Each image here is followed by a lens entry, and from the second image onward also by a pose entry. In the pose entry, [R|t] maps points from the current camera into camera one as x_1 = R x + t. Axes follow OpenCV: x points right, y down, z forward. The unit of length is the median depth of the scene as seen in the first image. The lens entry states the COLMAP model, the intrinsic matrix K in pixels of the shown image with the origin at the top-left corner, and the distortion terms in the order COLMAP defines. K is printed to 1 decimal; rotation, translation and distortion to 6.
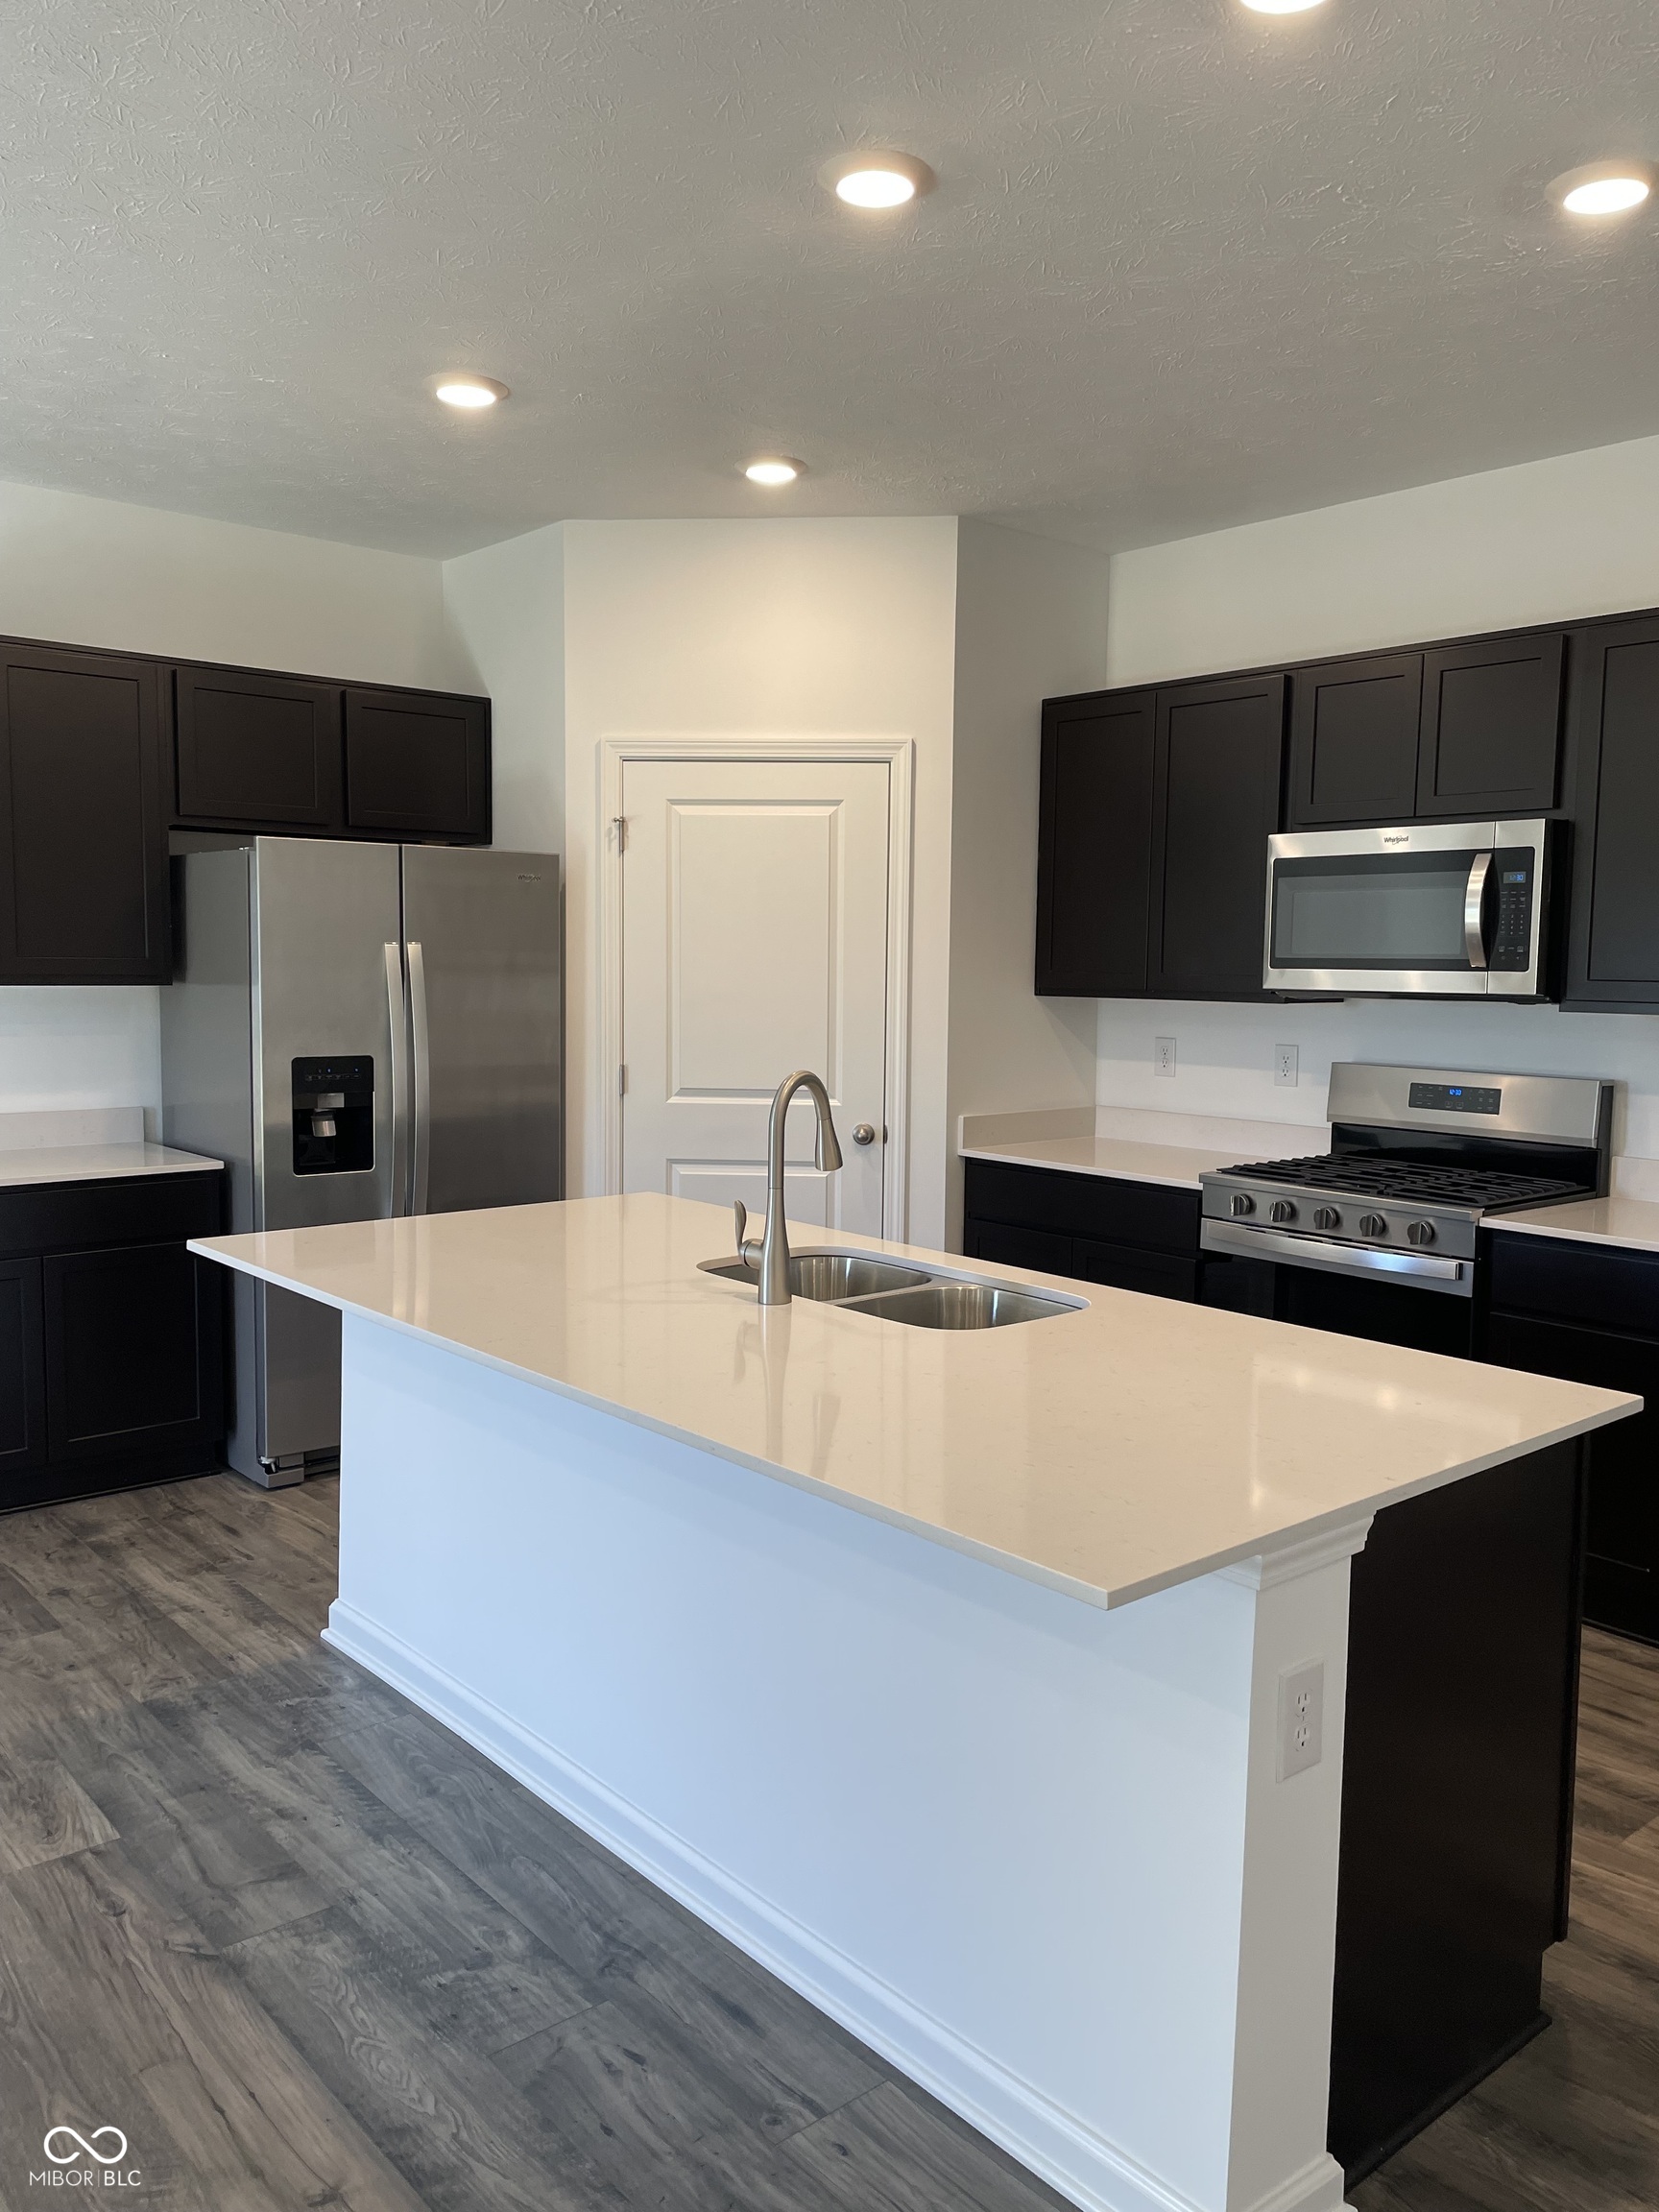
lens RADIAL K [[1669.0, 0, 841.9], [0, 1669.0, 1088.3], [0, 0, 1]] dist [0.091524, -0.107152]
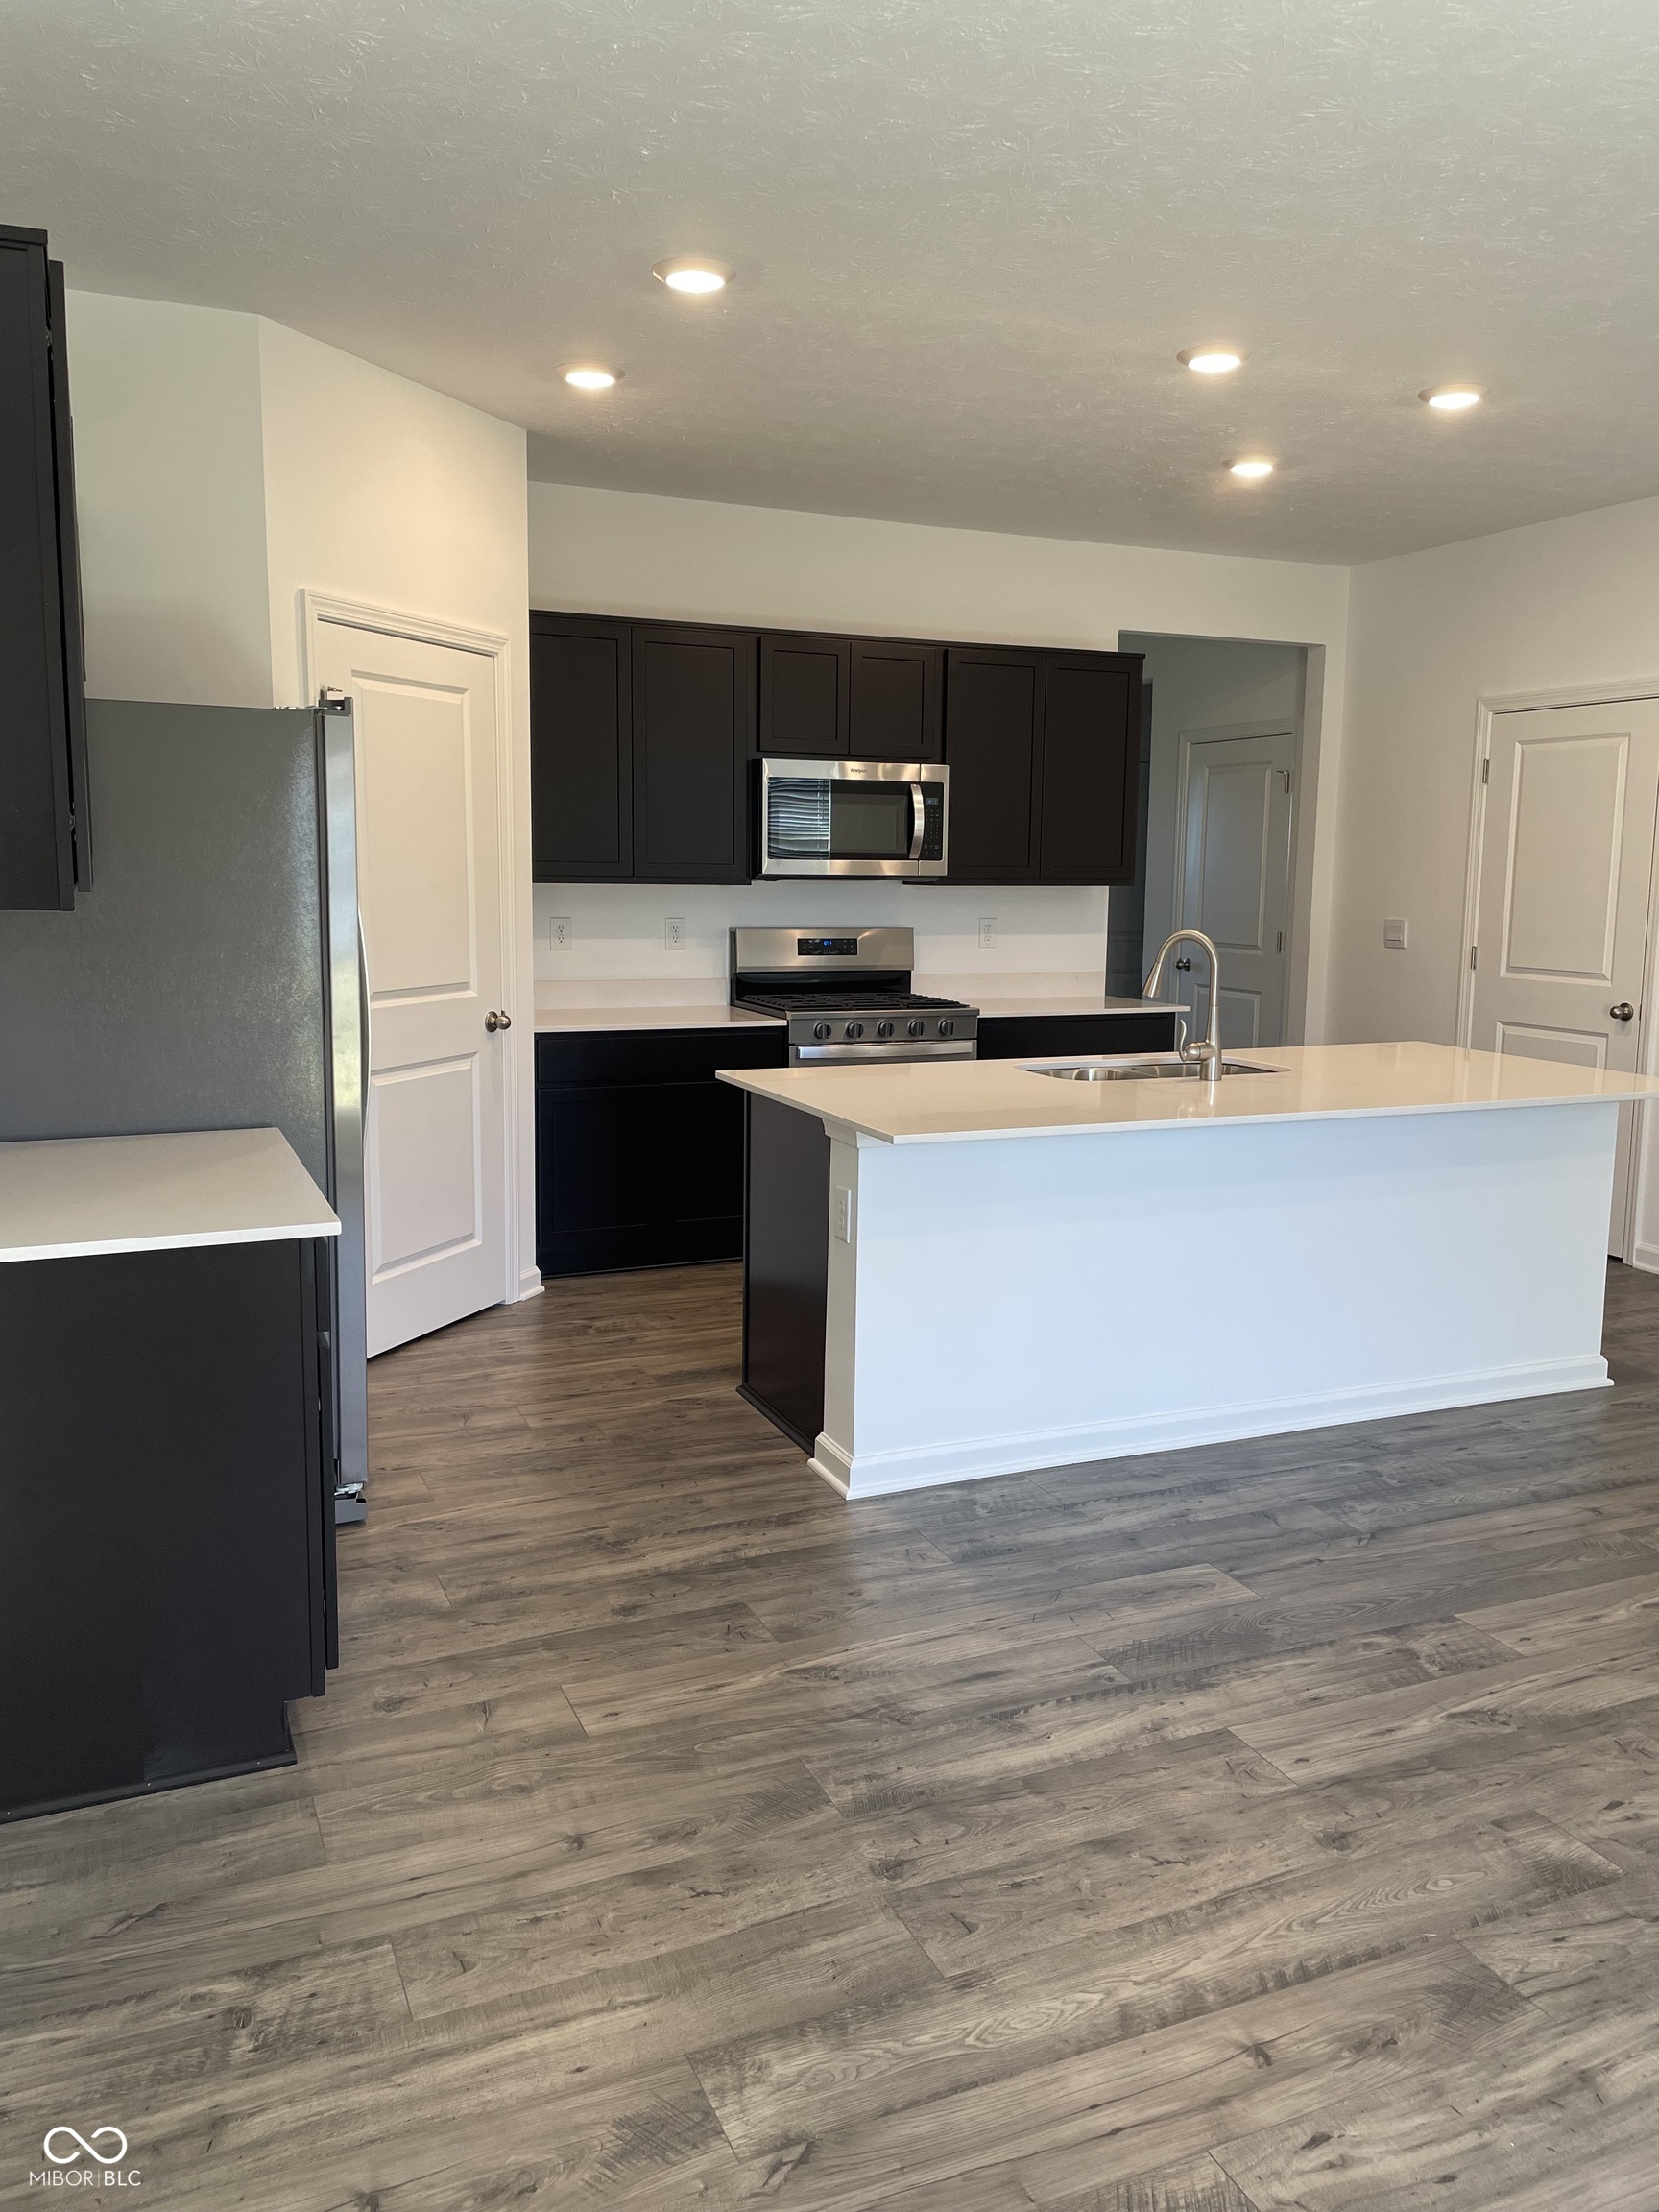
lens RADIAL K [[1669.0, 0, 841.9], [0, 1669.0, 1088.3], [0, 0, 1]] dist [0.091524, -0.107152]
pose [[0.287176, -0.137877, 0.947903, -1.531894], [0.067101, 0.990051, 0.123678, -0.075921], [-0.955525, 0.028088, 0.293570, 0.824819]]
